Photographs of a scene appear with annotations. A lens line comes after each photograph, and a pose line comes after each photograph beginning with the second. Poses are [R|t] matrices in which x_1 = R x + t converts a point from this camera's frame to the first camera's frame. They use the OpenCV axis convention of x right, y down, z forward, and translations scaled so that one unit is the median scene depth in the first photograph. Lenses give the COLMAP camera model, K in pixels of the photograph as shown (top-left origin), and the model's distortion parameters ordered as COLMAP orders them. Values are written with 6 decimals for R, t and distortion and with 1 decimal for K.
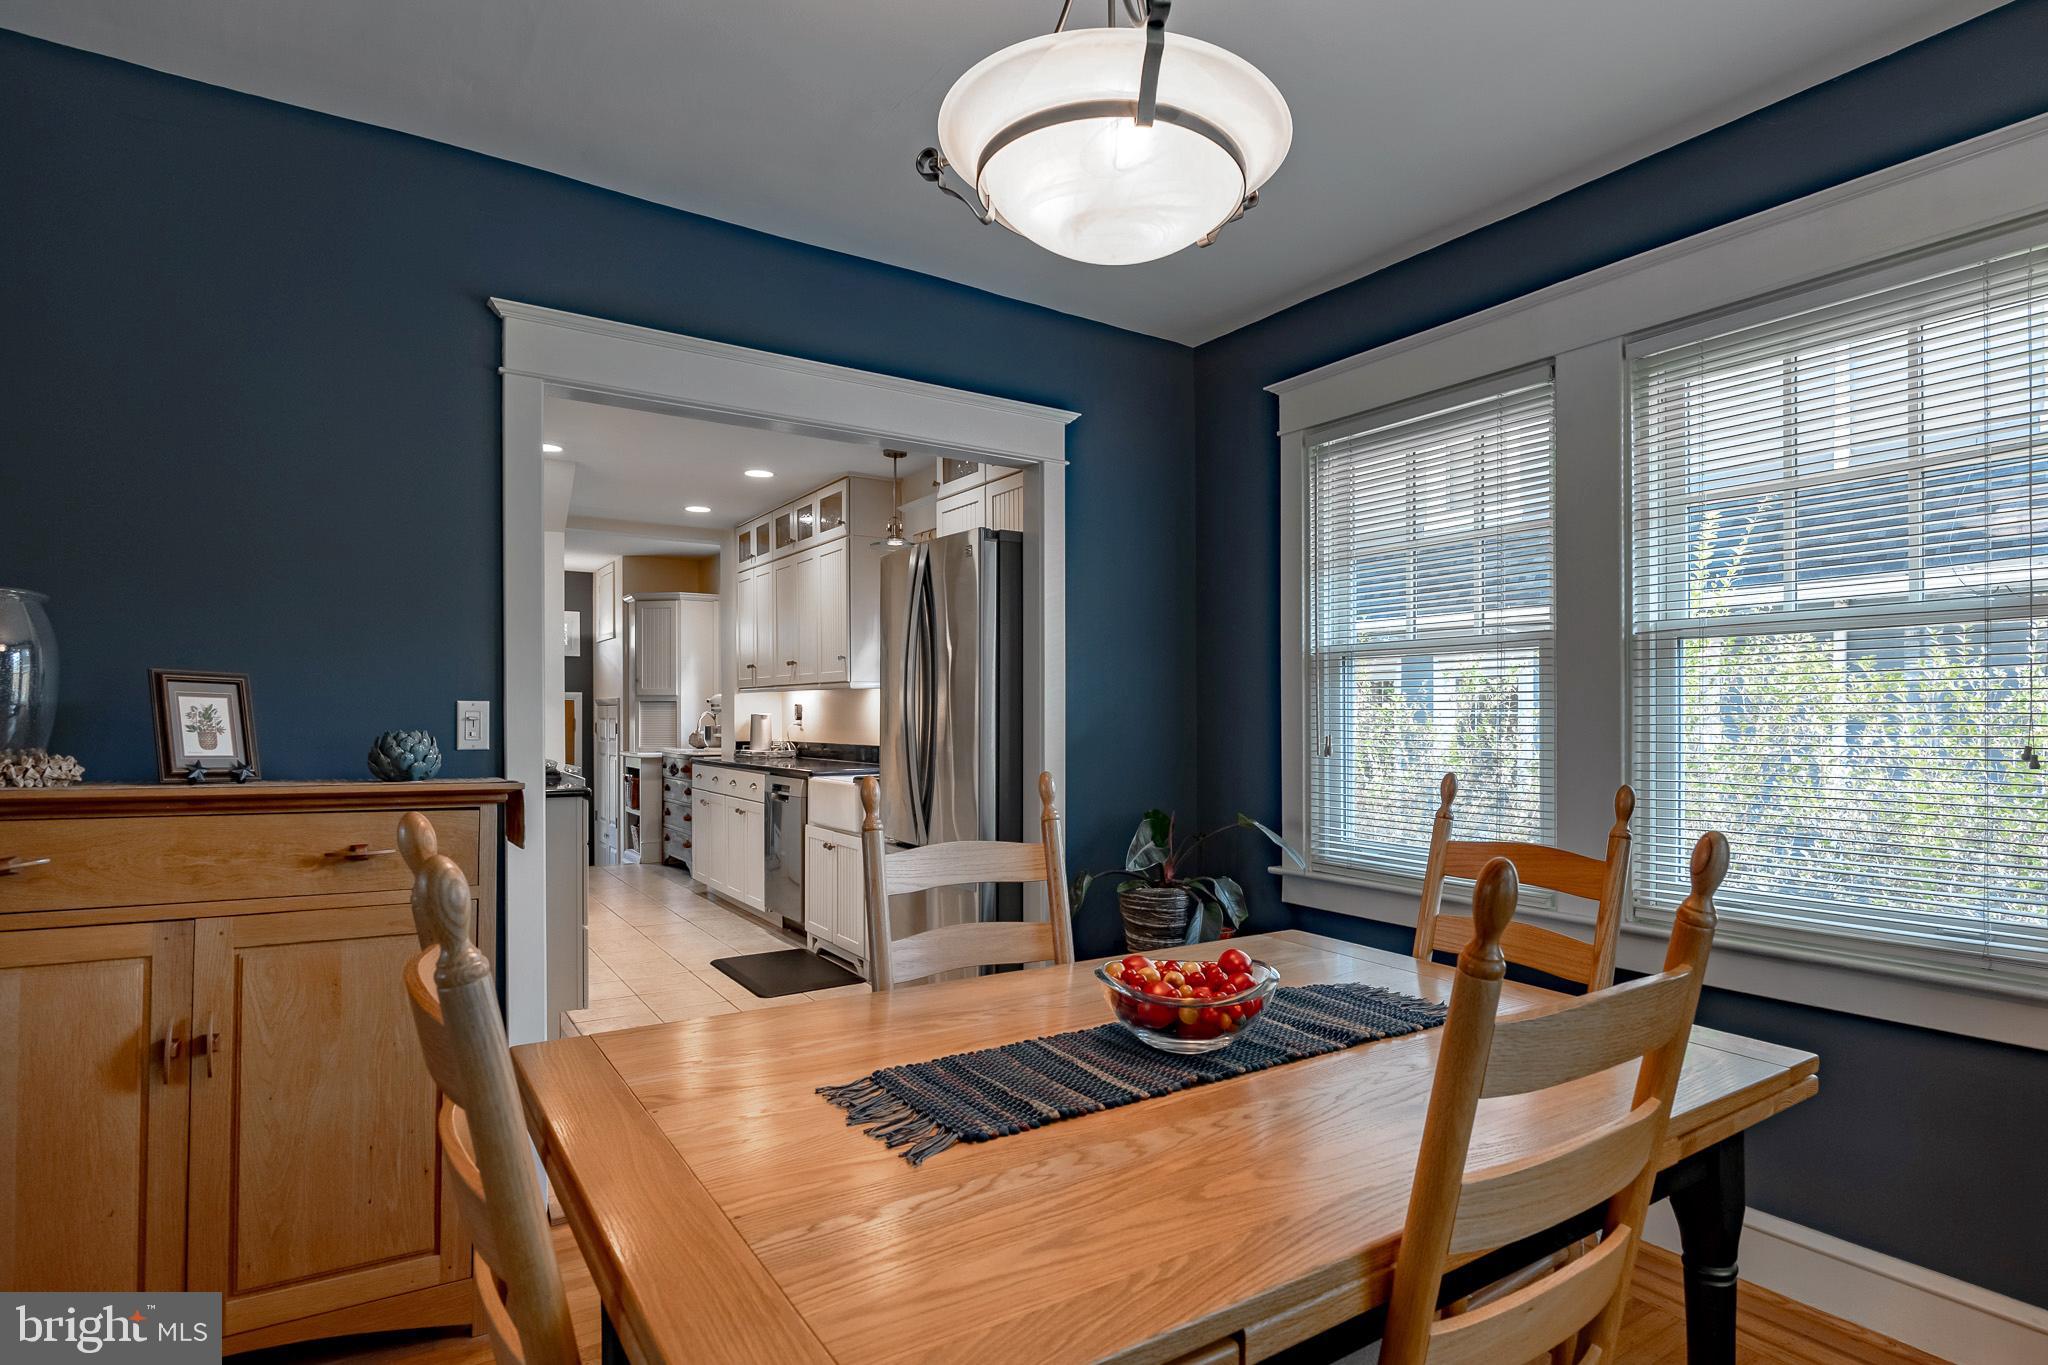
lens RADIAL K [[1058.5, 0, 1037.7], [0, 1058.5, 722.5], [0, 0, 1]] dist [-0.016828, 0.003306]
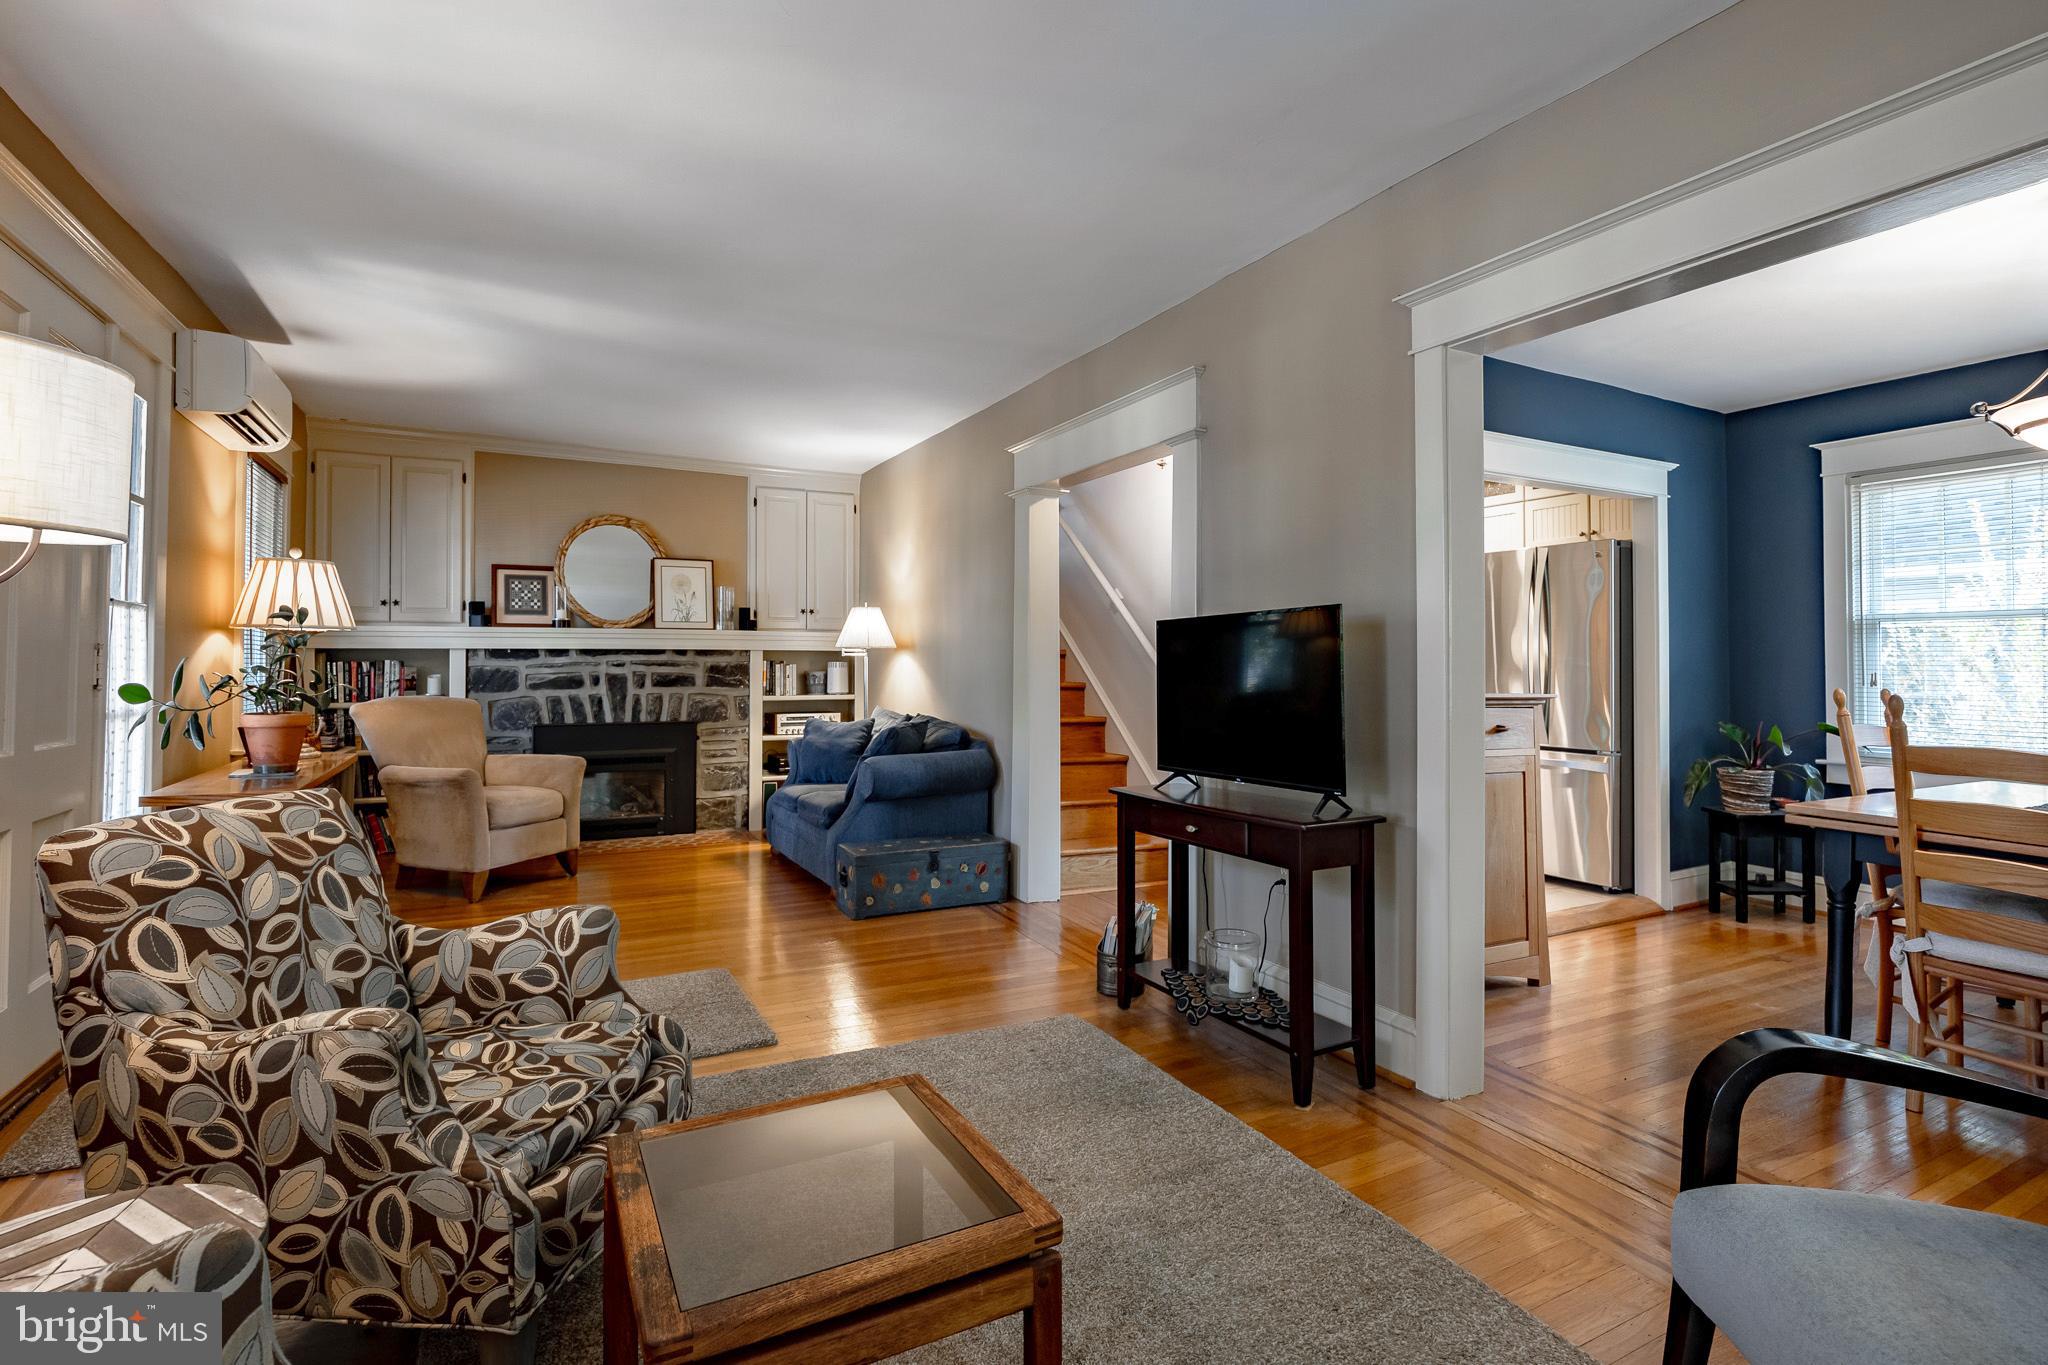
lens RADIAL K [[928.5, 0, 982.0], [0, 928.5, 650.7], [0, 0, 1]] dist [-0.009984, 0.000781]
pose [[0.990207, -0.002501, -0.139587, -0.784470], [-0.000300, 0.999799, -0.020042, 0.008193], [0.139609, 0.019888, 0.990007, -0.480327]]
